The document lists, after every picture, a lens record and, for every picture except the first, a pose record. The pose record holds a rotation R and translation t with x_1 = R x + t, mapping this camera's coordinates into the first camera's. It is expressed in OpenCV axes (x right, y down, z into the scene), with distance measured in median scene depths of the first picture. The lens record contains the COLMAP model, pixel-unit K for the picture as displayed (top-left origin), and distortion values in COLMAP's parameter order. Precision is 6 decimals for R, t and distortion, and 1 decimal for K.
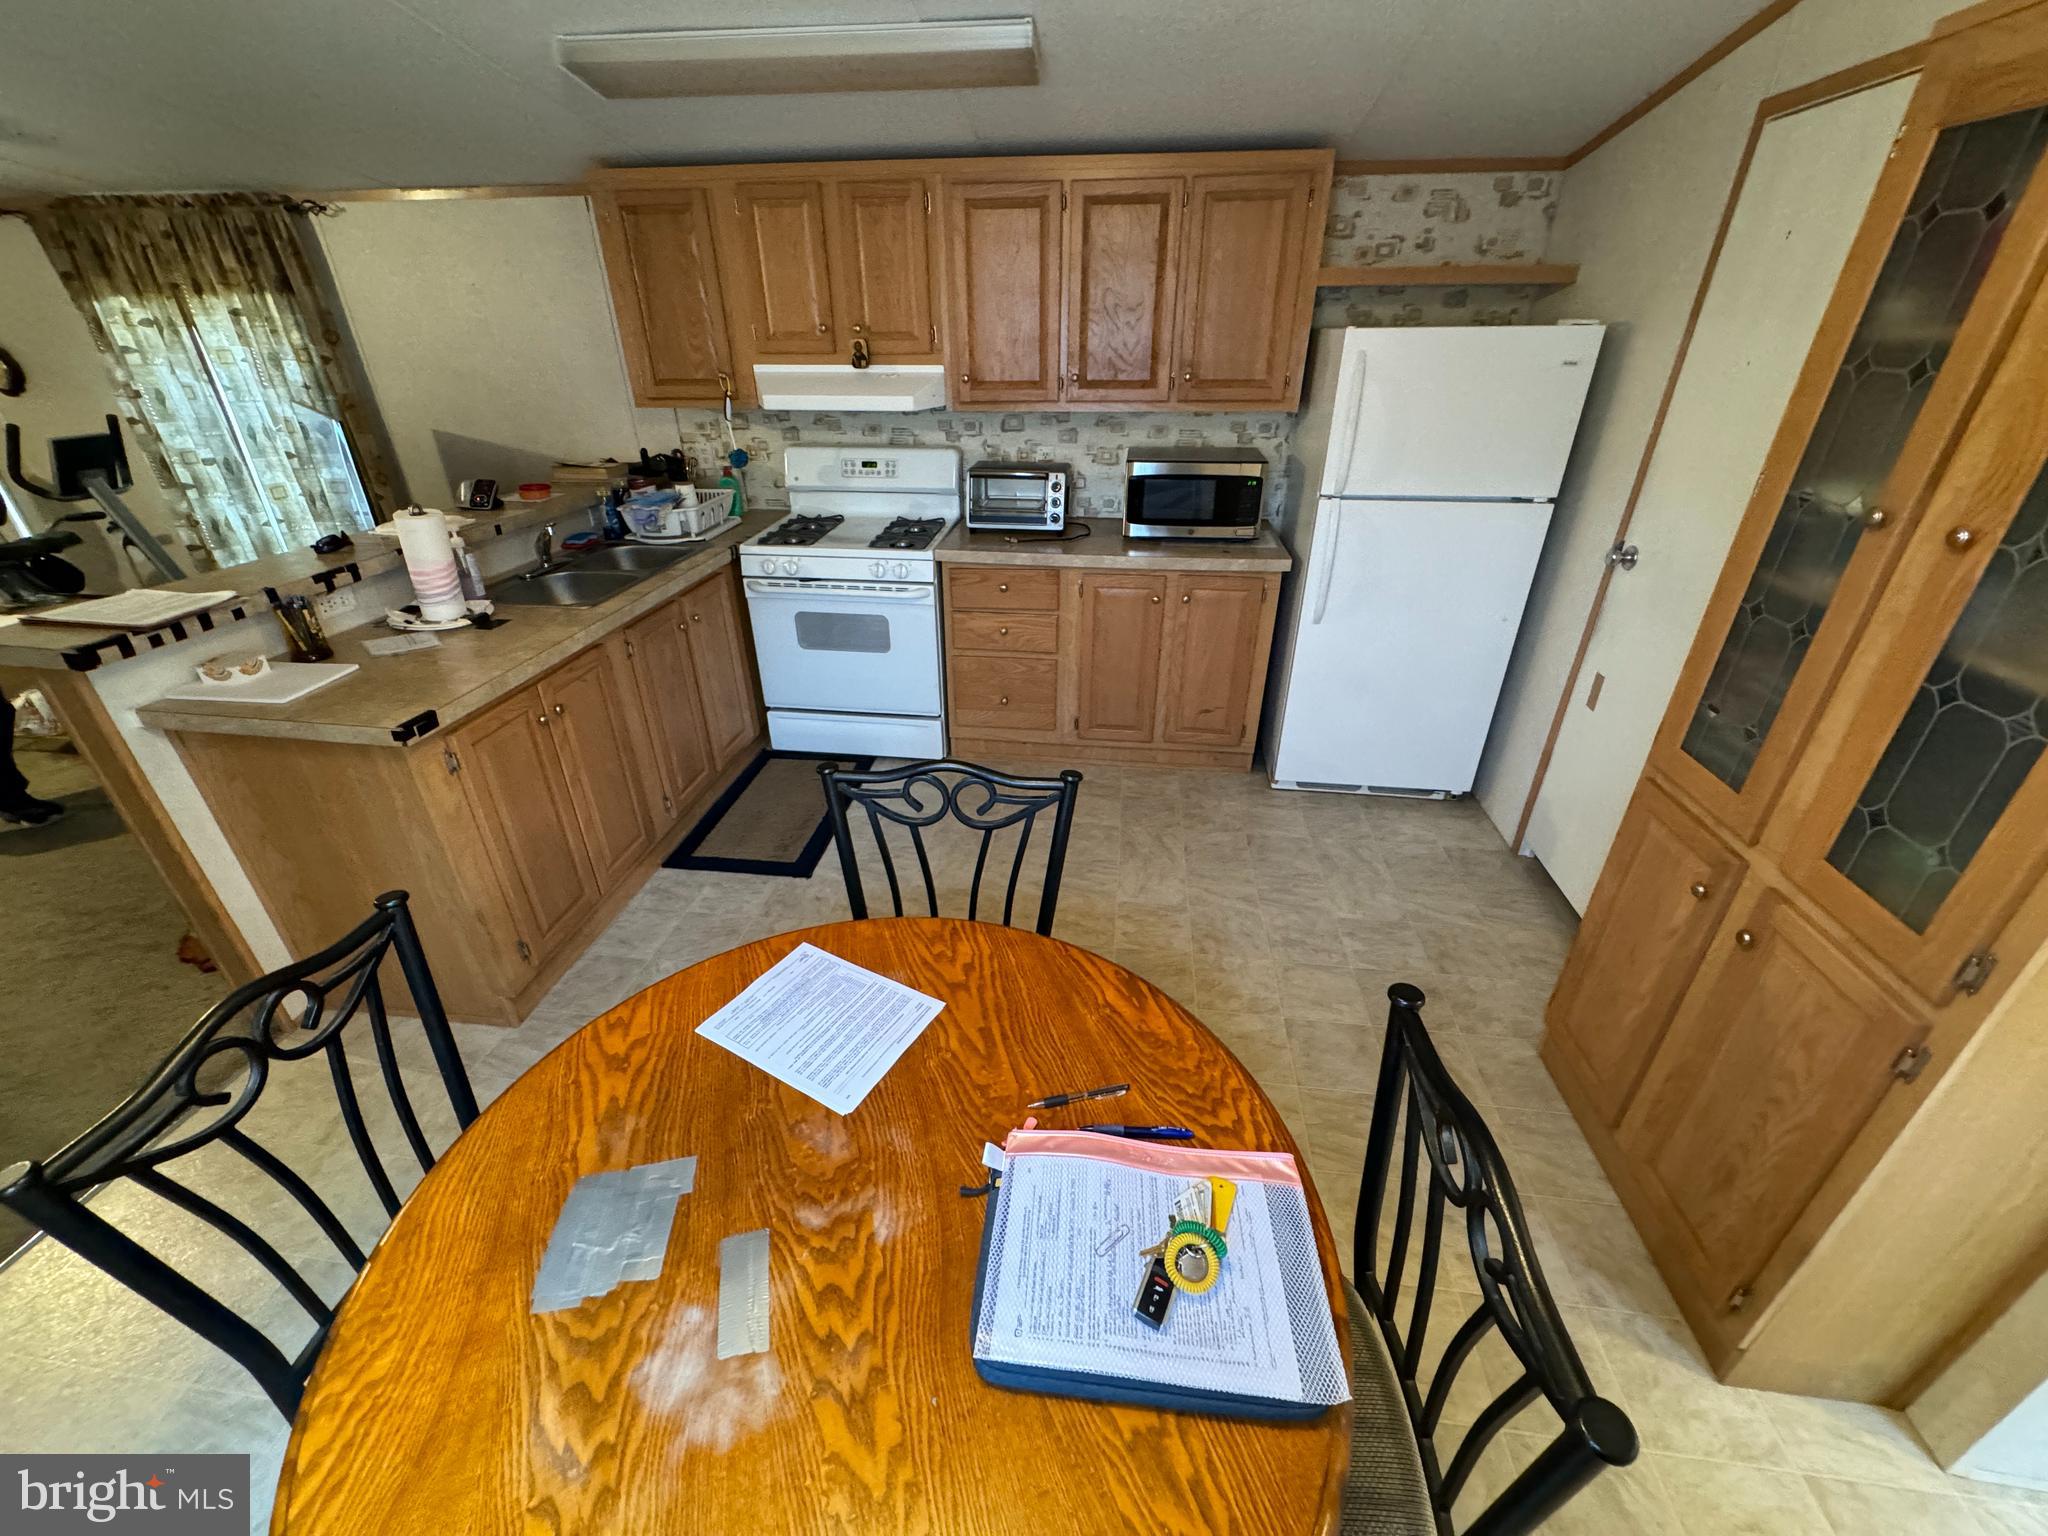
lens RADIAL K [[816.4, 0, 1019.7], [0, 816.4, 765.7], [0, 0, 1]] dist [-0.002732, -0.000207]
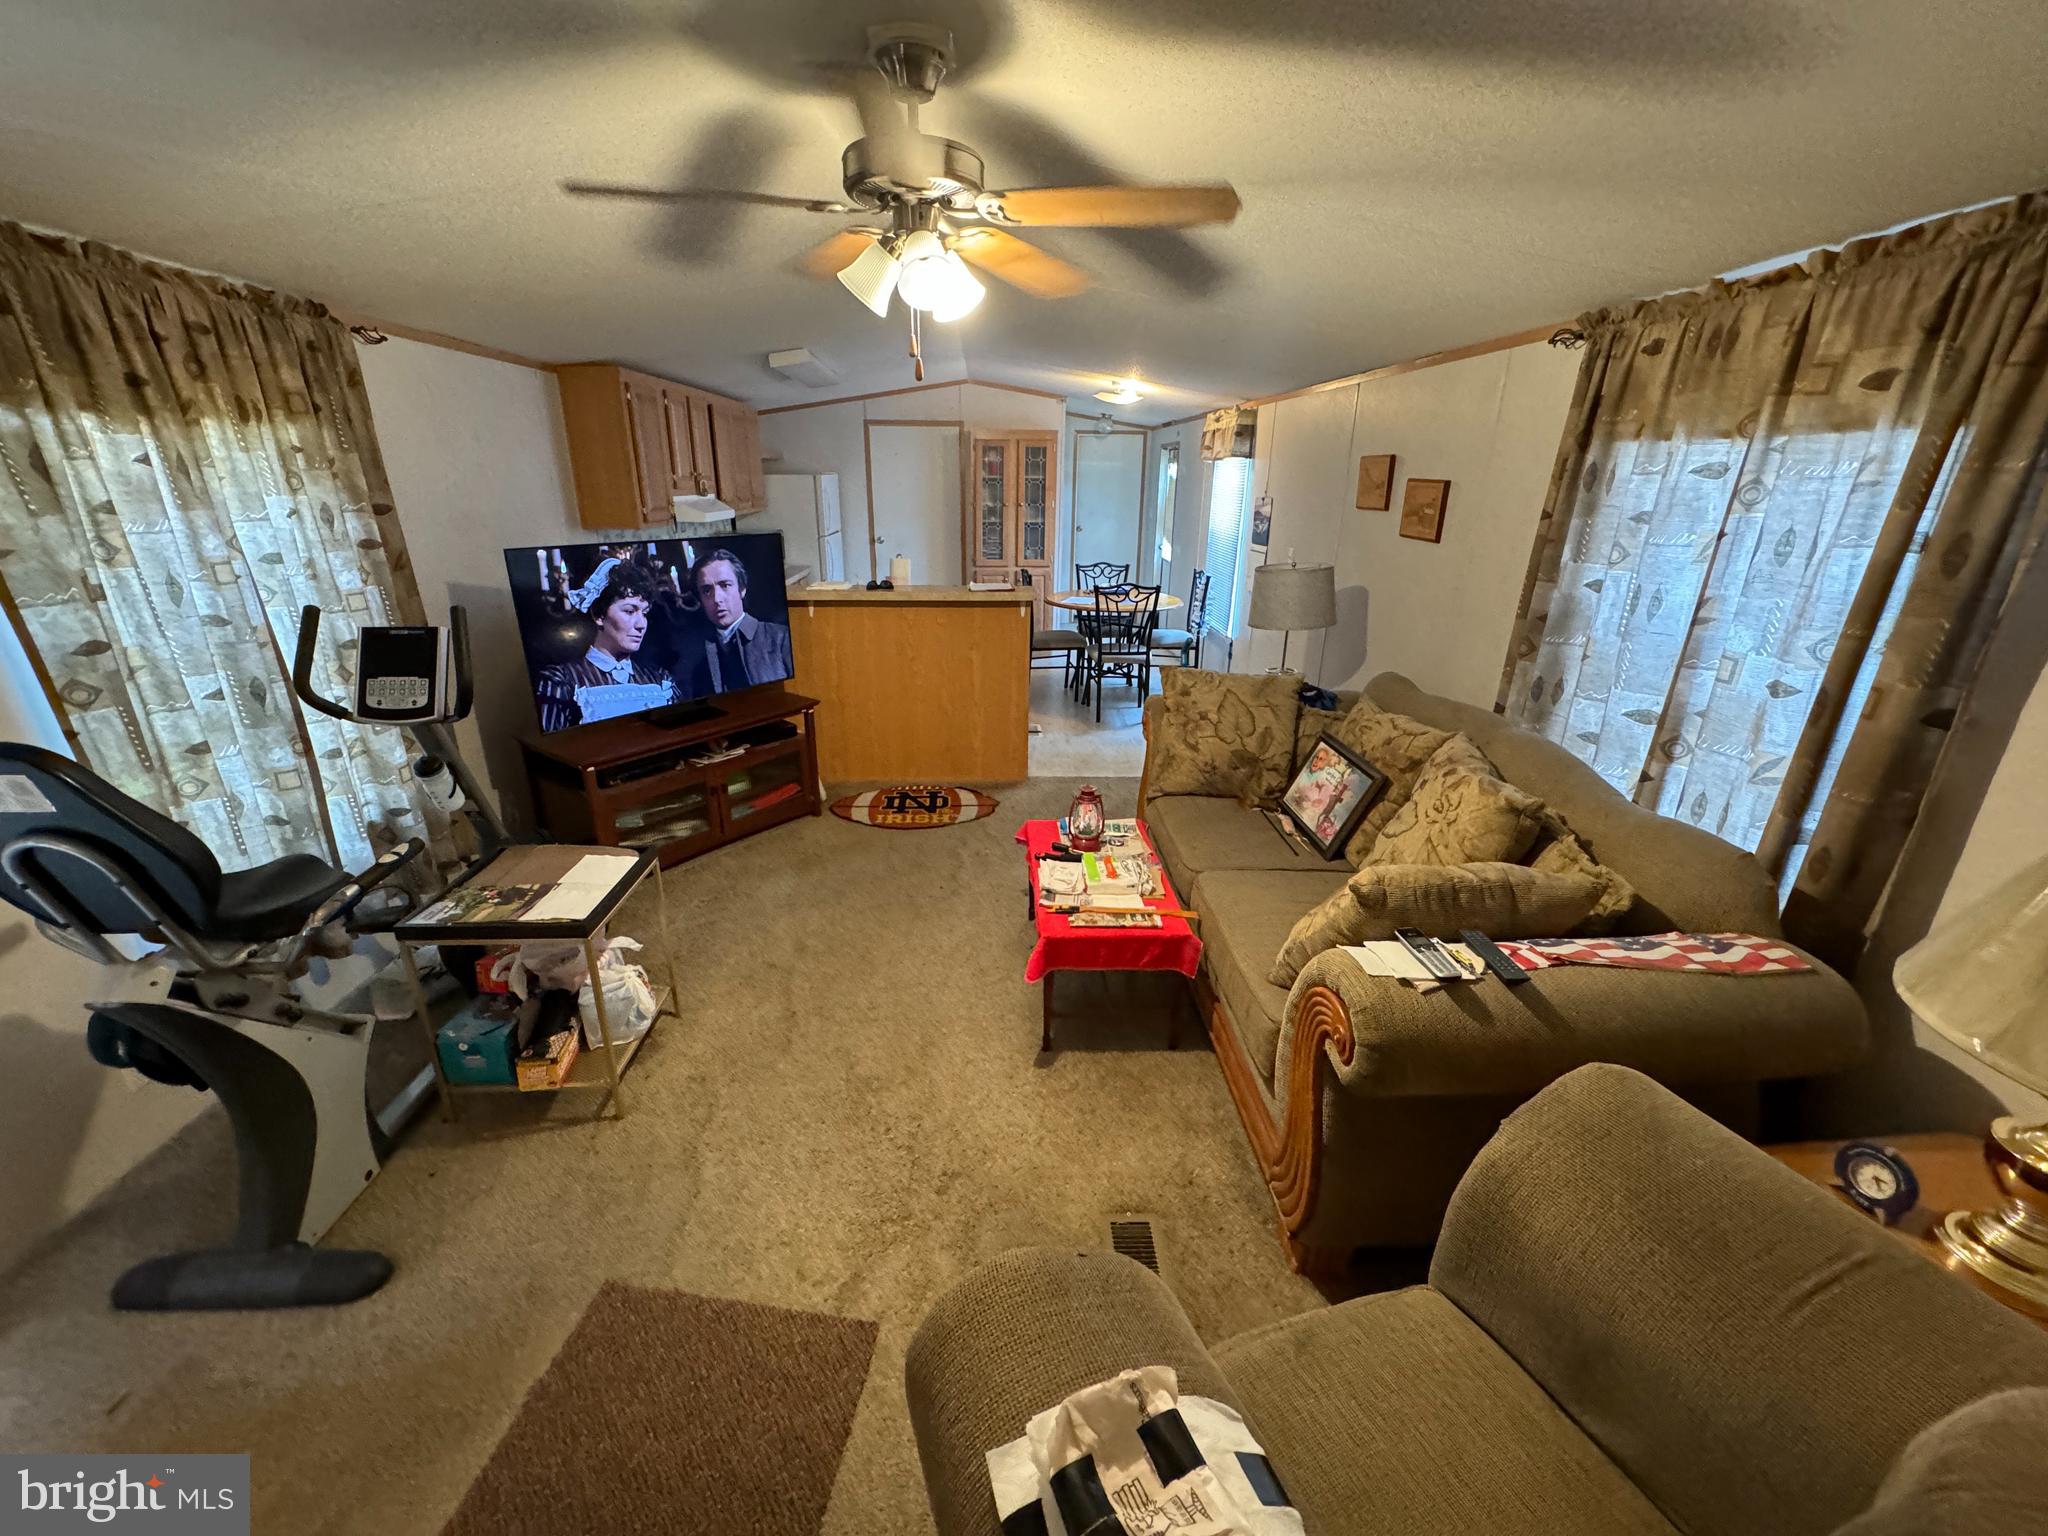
lens RADIAL K [[816.4, 0, 1019.7], [0, 816.4, 765.7], [0, 0, 1]] dist [-0.002732, -0.000207]
pose [[-0.168259, -0.330481, 0.928693, -2.017976], [0.459803, 0.807040, 0.370496, -0.357017], [-0.871935, 0.489355, 0.016164, 0.663963]]
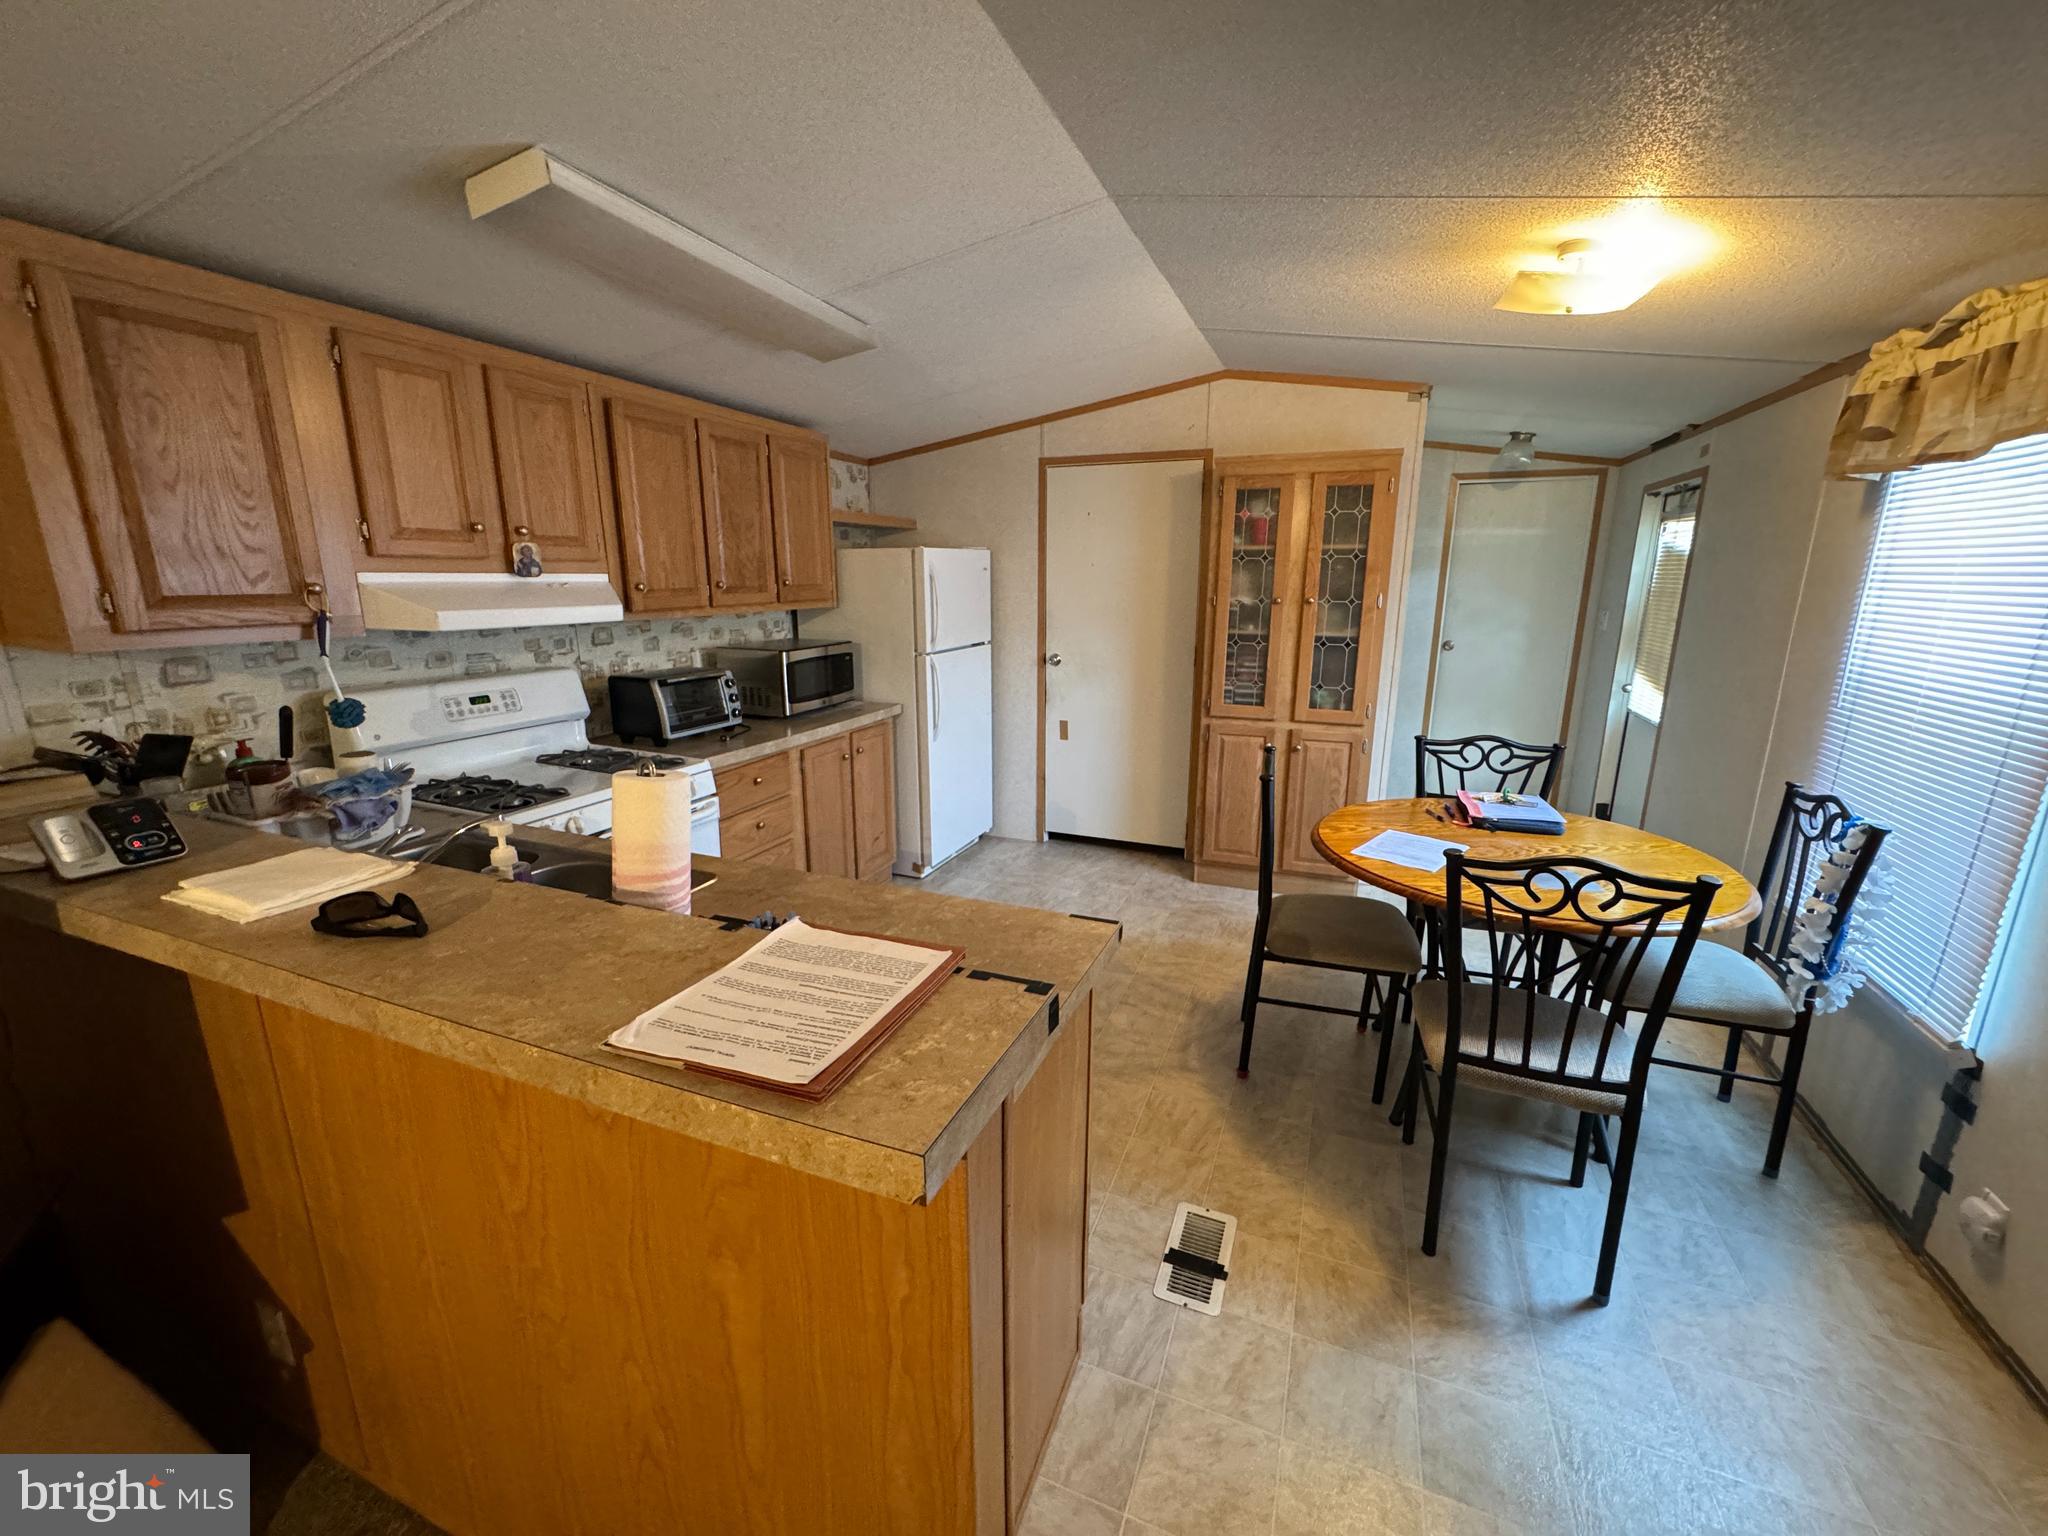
lens RADIAL K [[816.4, 0, 1019.7], [0, 816.4, 765.7], [0, 0, 1]] dist [-0.002732, -0.000207]
pose [[0.254036, -0.215864, 0.942798, -0.846358], [0.456844, 0.885964, 0.079755, -0.166715], [-0.852502, 0.410451, 0.323683, 0.404496]]
